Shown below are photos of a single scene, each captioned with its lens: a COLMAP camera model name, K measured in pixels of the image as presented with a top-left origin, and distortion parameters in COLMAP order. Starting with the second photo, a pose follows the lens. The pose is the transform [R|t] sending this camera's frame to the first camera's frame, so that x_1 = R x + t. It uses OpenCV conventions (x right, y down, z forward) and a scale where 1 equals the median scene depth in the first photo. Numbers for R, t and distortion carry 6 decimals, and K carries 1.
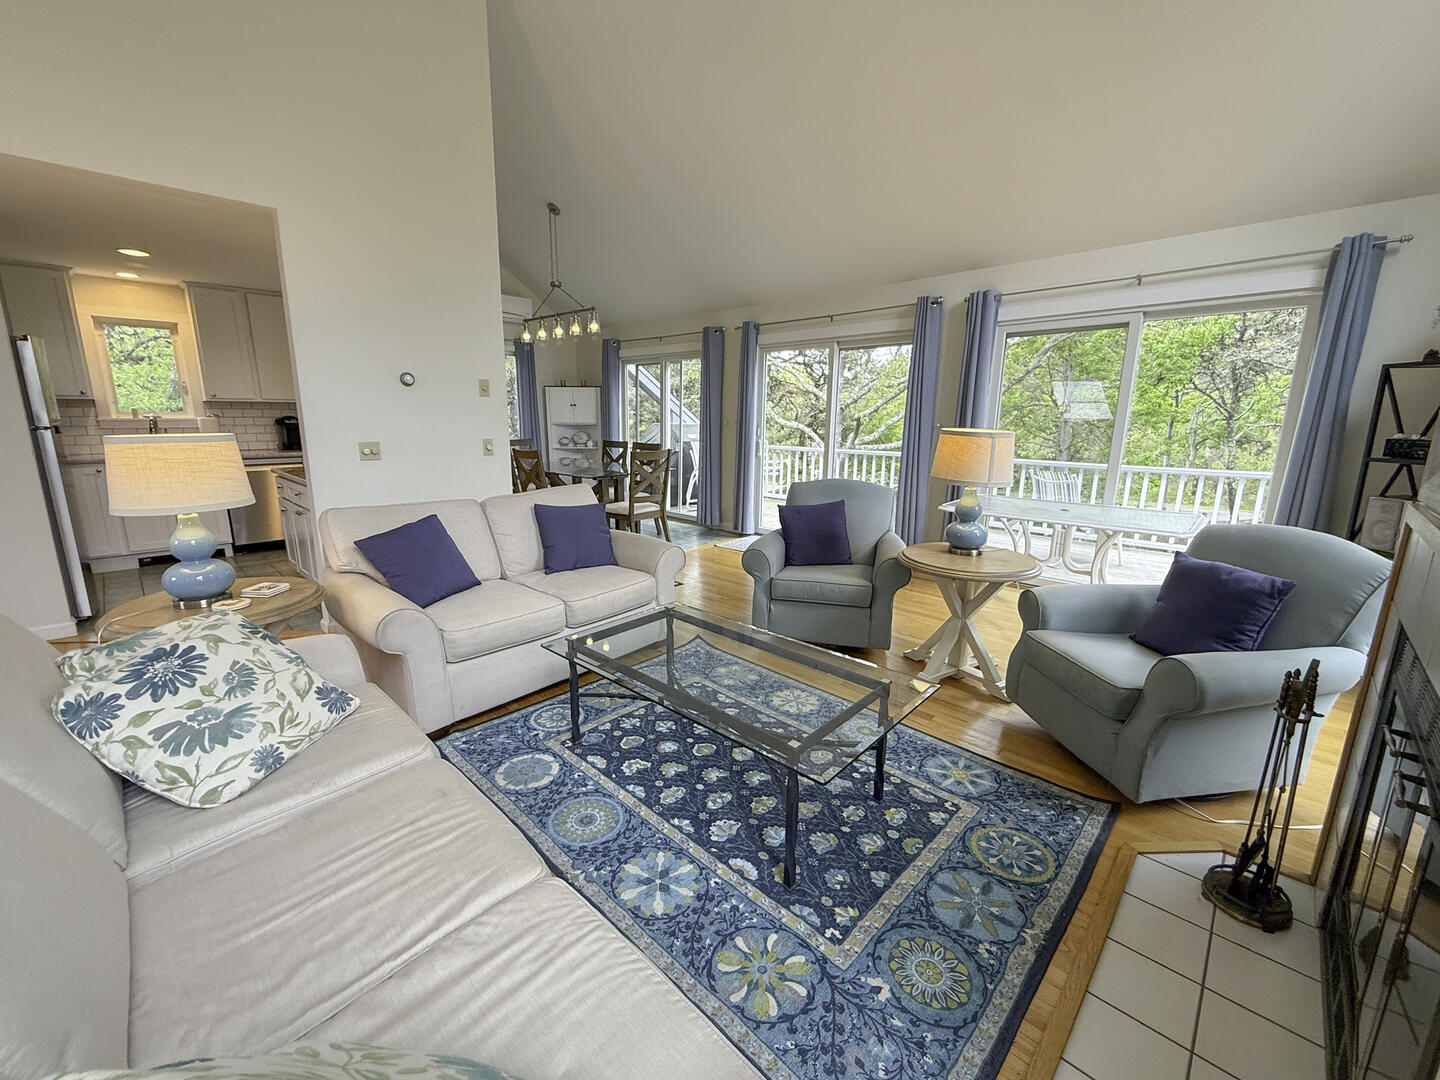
lens RADIAL K [[599.6, 0, 714.9], [0, 599.6, 535.5], [0, 0, 1]] dist [0.000183, 0.000174]
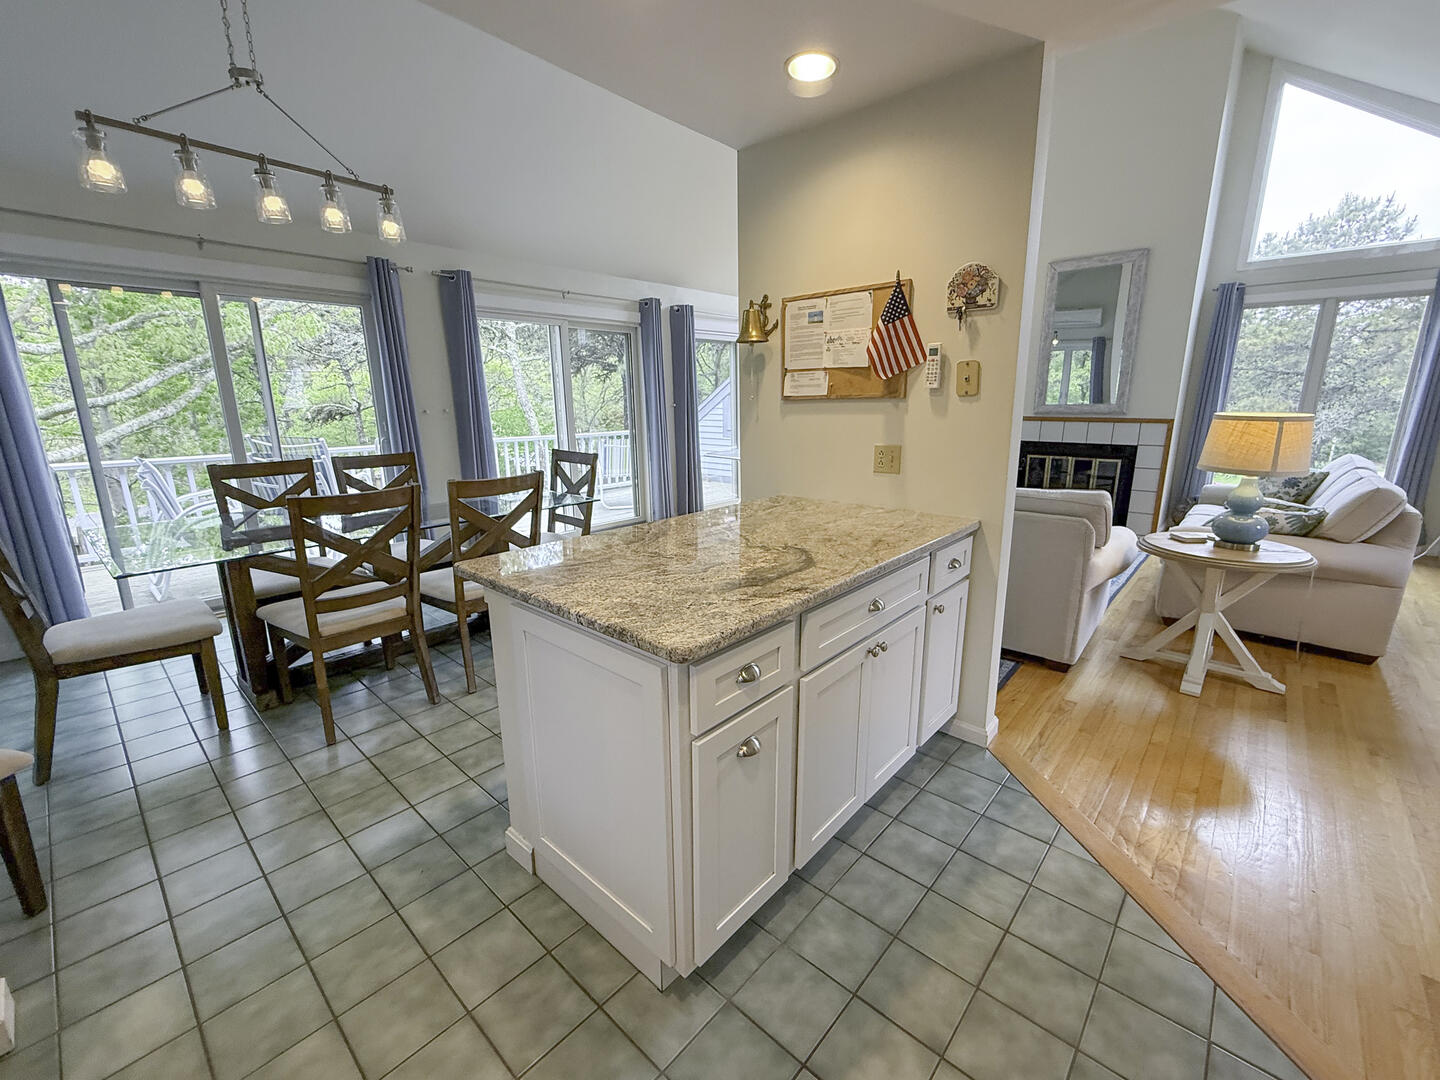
lens RADIAL K [[599.6, 0, 729.3], [0, 599.6, 542.1], [0, 0, 1]] dist [0.000183, 0.000174]
pose [[-0.048482, -0.242997, 0.968815, -2.572624], [0.203917, 0.947118, 0.247759, -0.542353], [-0.977787, 0.209570, 0.003632, 2.568742]]
